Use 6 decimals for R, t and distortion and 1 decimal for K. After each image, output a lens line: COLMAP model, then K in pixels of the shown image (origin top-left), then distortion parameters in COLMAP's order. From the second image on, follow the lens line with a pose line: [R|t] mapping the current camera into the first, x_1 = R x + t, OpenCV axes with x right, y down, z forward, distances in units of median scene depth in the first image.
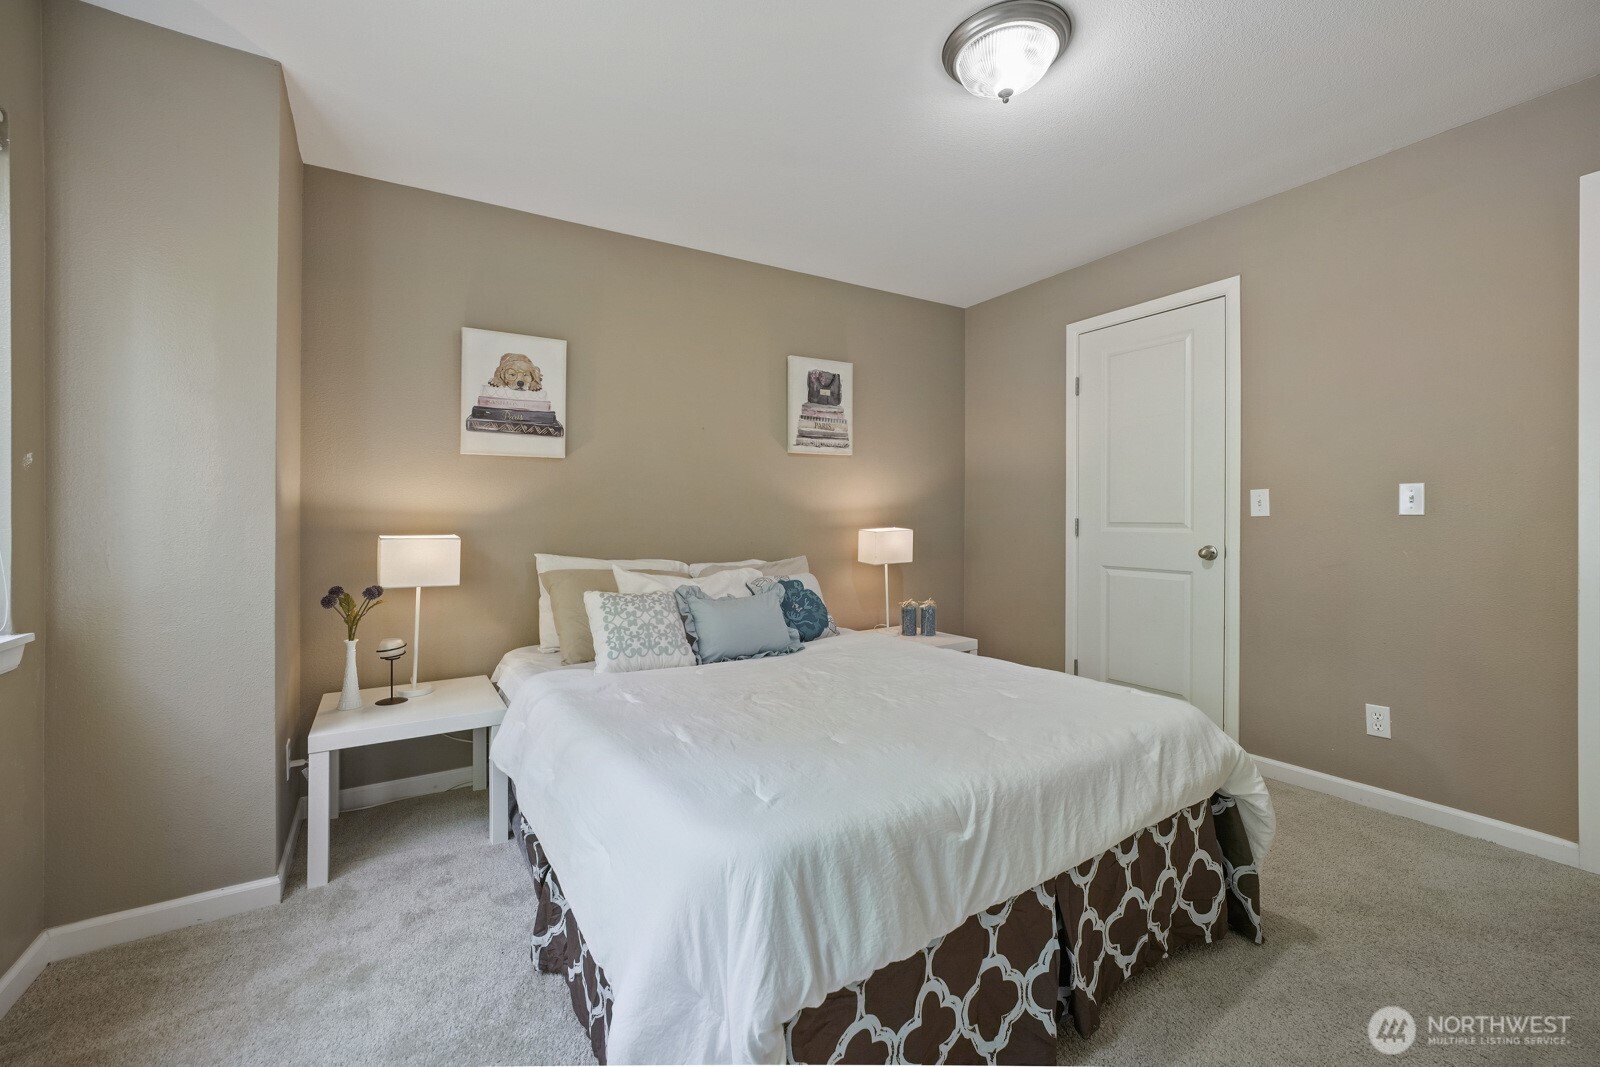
lens RADIAL K [[649.4, 0, 755.5], [0, 649.4, 502.3], [0, 0, 1]] dist [0.022140, -0.000018]
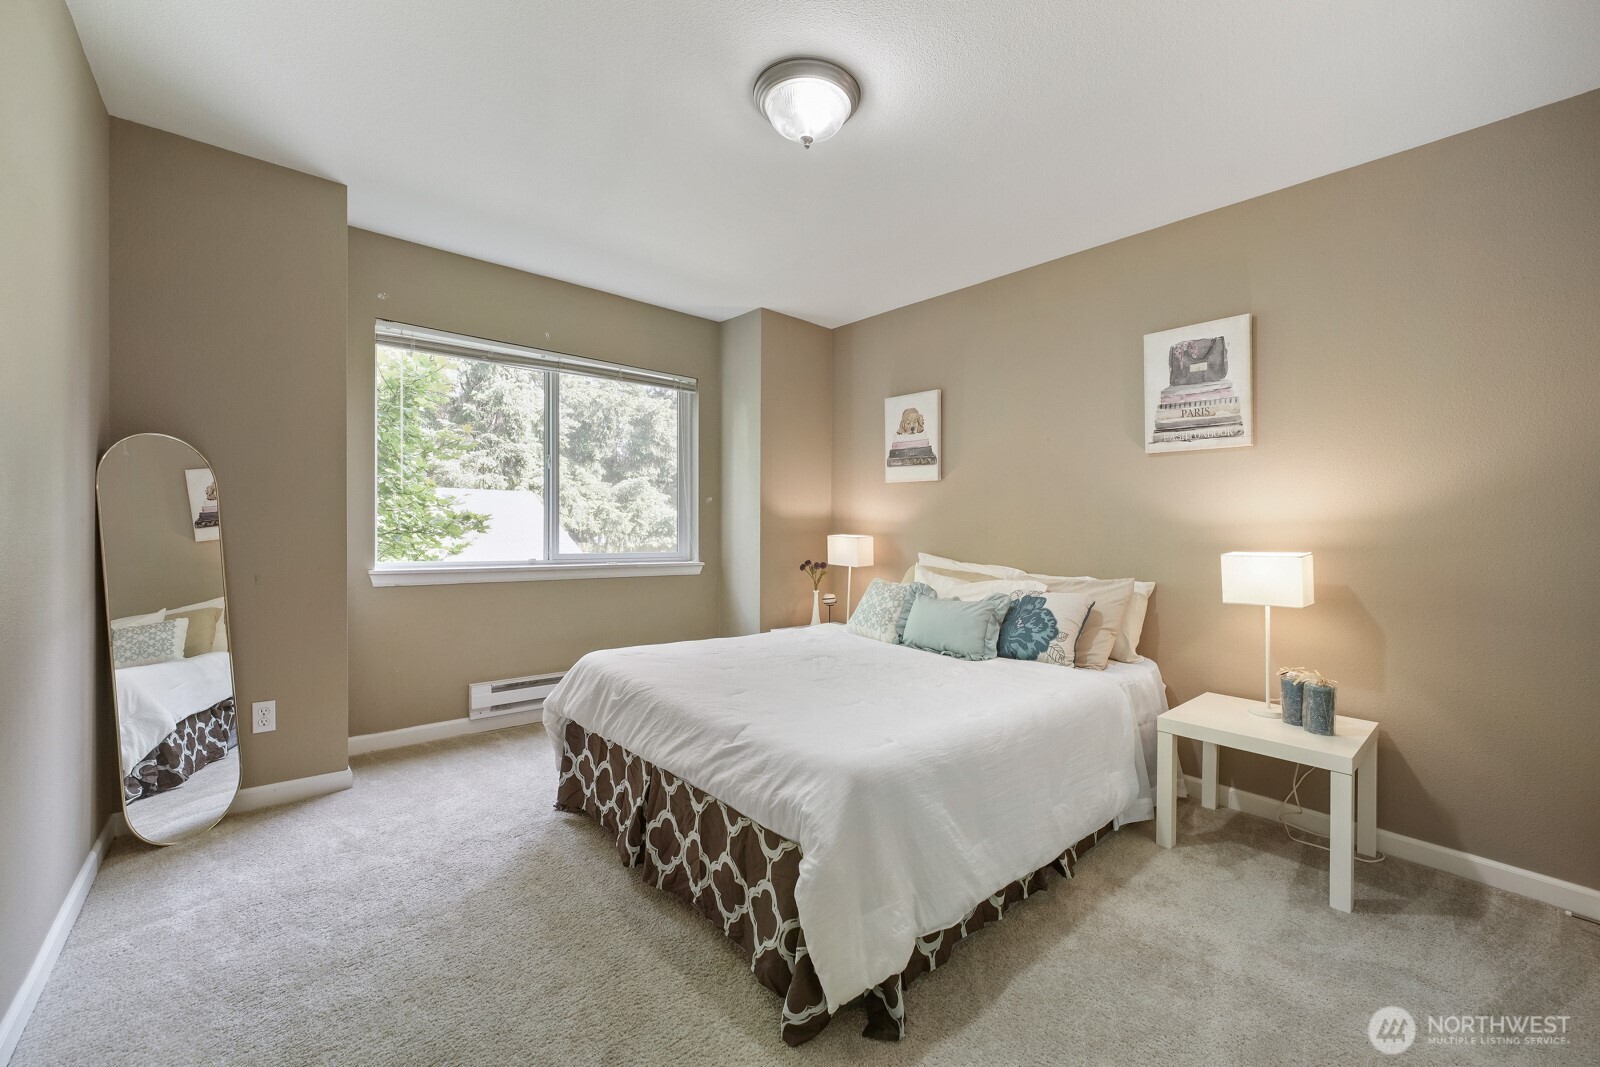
lens RADIAL K [[638.1, 0, 800.1], [0, 638.1, 522.0], [0, 0, 1]] dist [-0.019047, -0.000063]
pose [[0.185482, 0.005491, -0.982632, 0.758447], [-0.001453, 0.999985, 0.005314, 0.006867], [0.982647, 0.000442, 0.185488, 0.421140]]
